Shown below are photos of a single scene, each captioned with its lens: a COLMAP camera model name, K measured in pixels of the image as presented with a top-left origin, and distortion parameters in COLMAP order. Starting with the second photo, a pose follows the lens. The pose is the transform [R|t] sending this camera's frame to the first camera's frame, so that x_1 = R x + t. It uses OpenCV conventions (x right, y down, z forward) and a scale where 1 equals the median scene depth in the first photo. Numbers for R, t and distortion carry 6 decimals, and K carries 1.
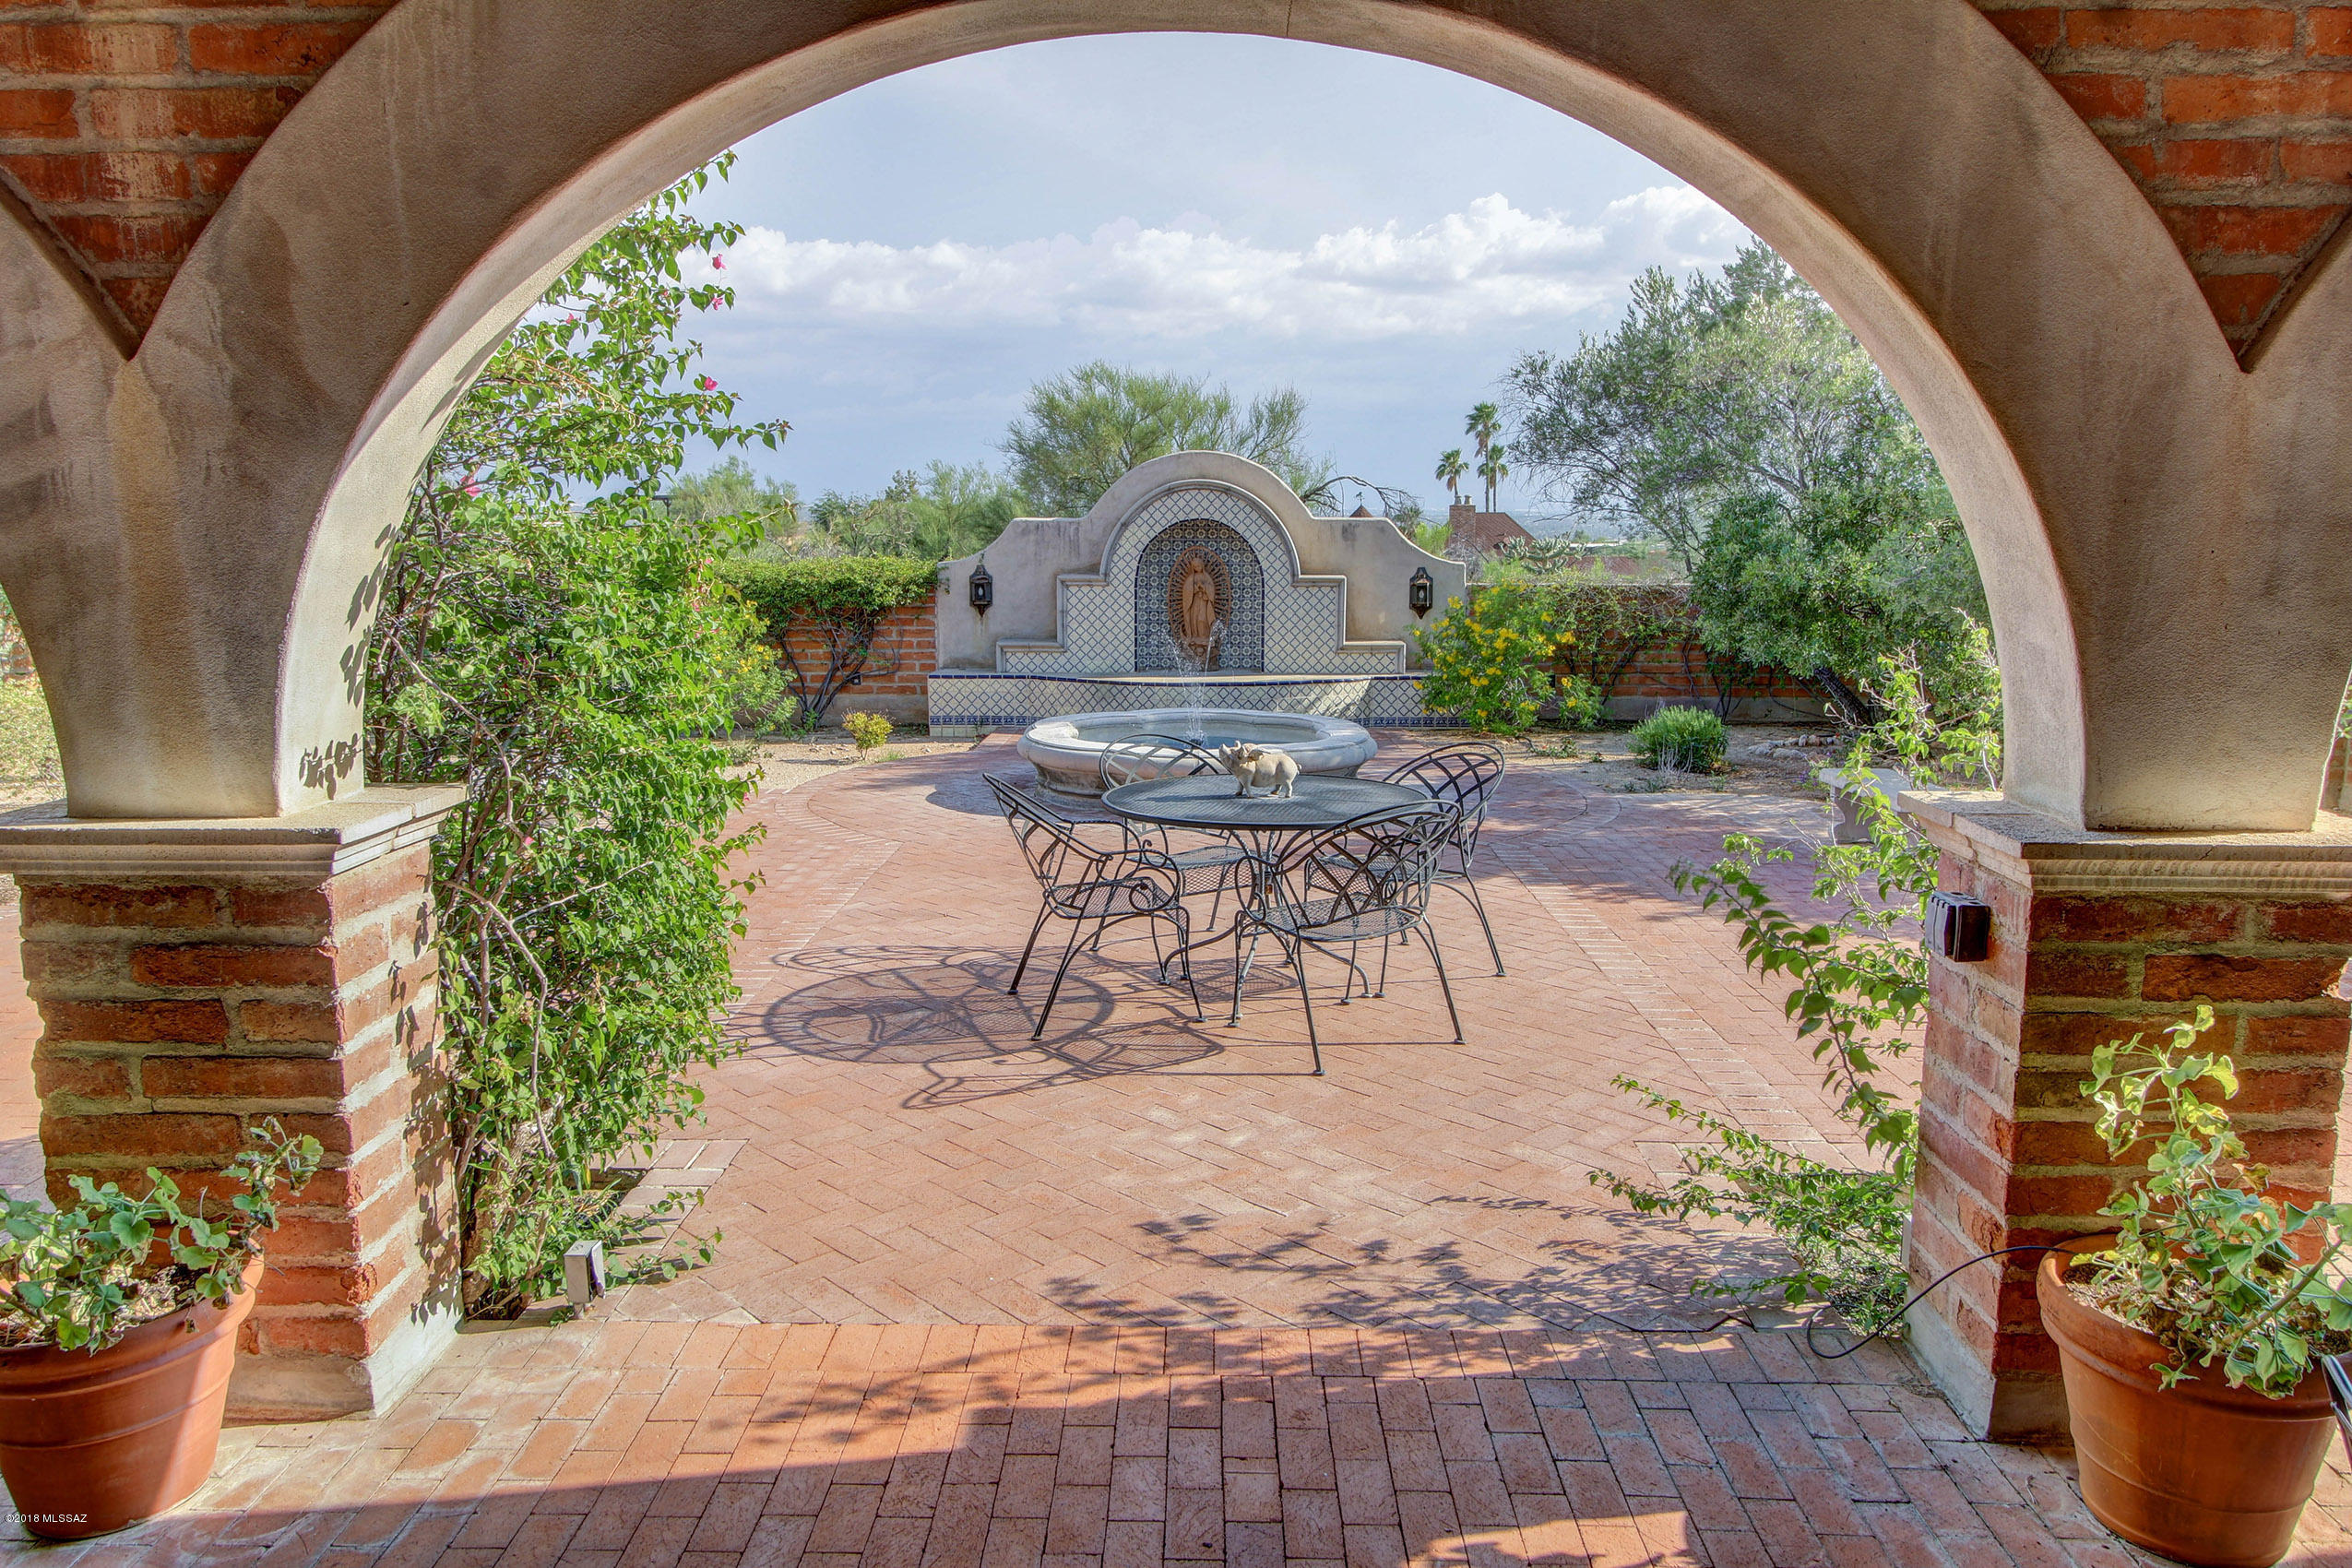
lens RADIAL K [[1609.8, 0, 1173.3], [0, 1609.8, 779.0], [0, 0, 1]] dist [-0.008644, 0.003538]
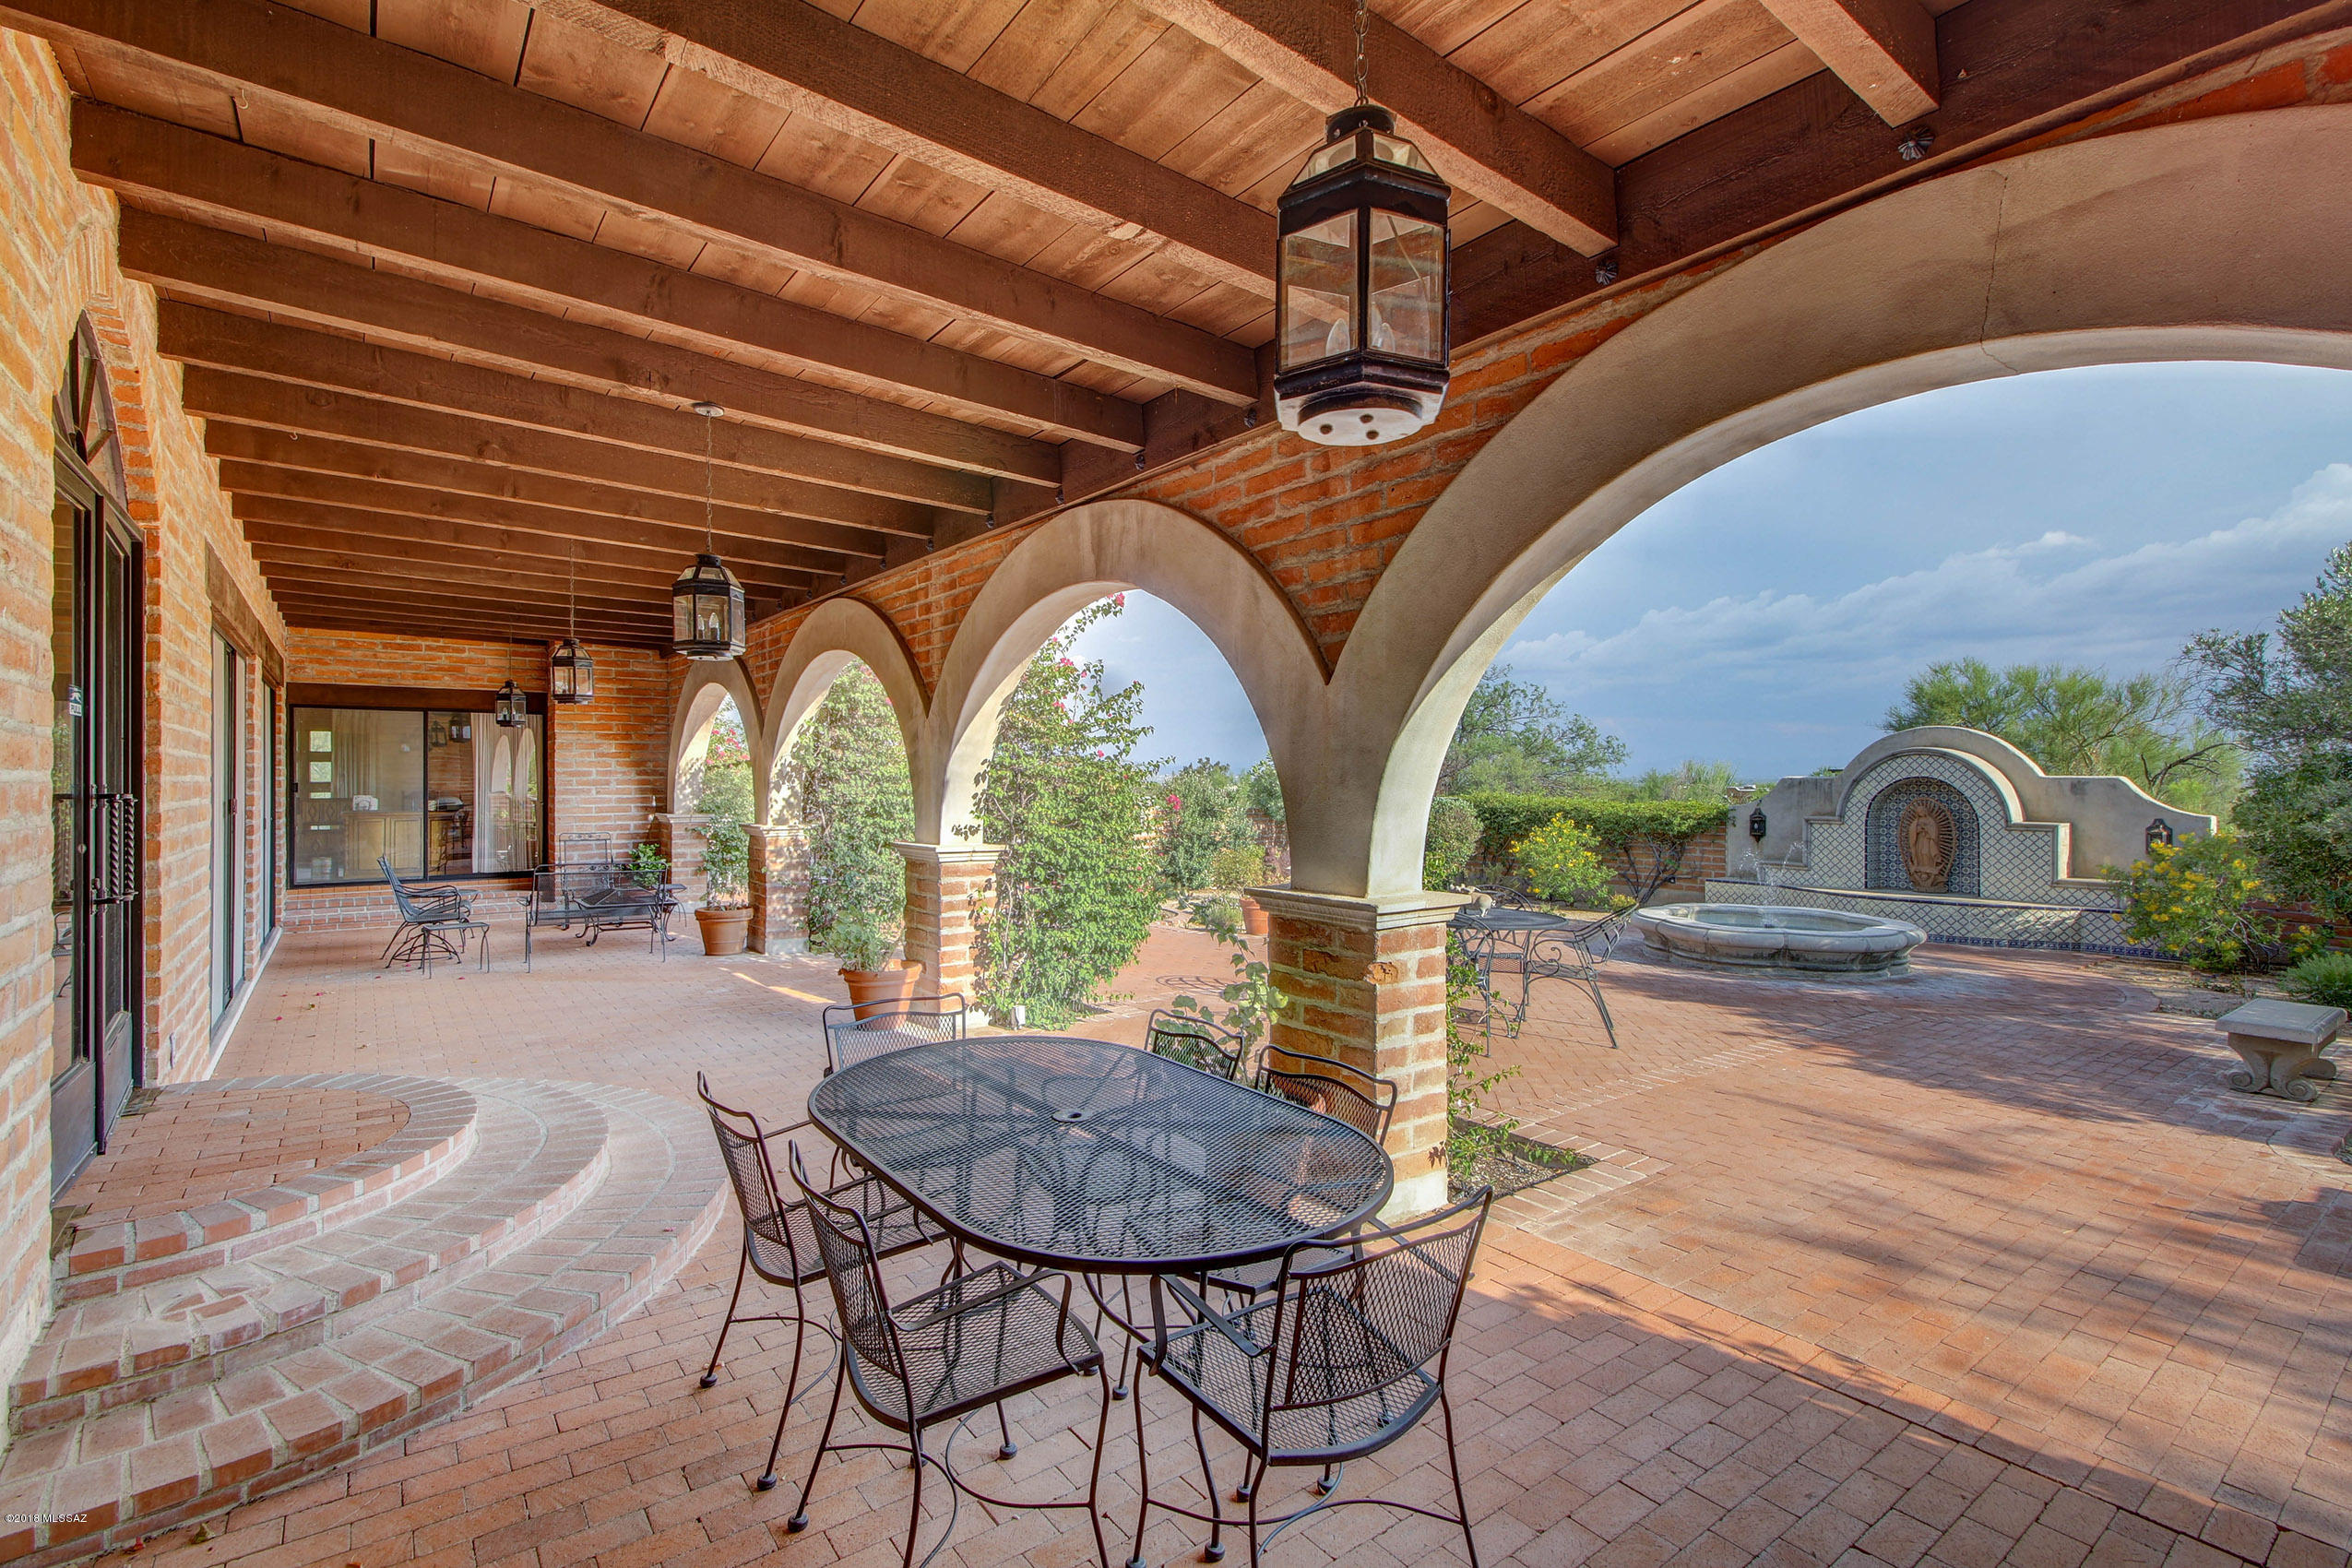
lens RADIAL K [[1078.1, 0, 1180.5], [0, 1078.1, 793.7], [0, 0, 1]] dist [0.015169, -0.006793]
pose [[0.619413, 0.011184, -0.784986, 0.336763], [-0.131278, 0.987295, -0.089521, 0.011318], [0.774012, 0.158502, 0.613012, -0.011331]]
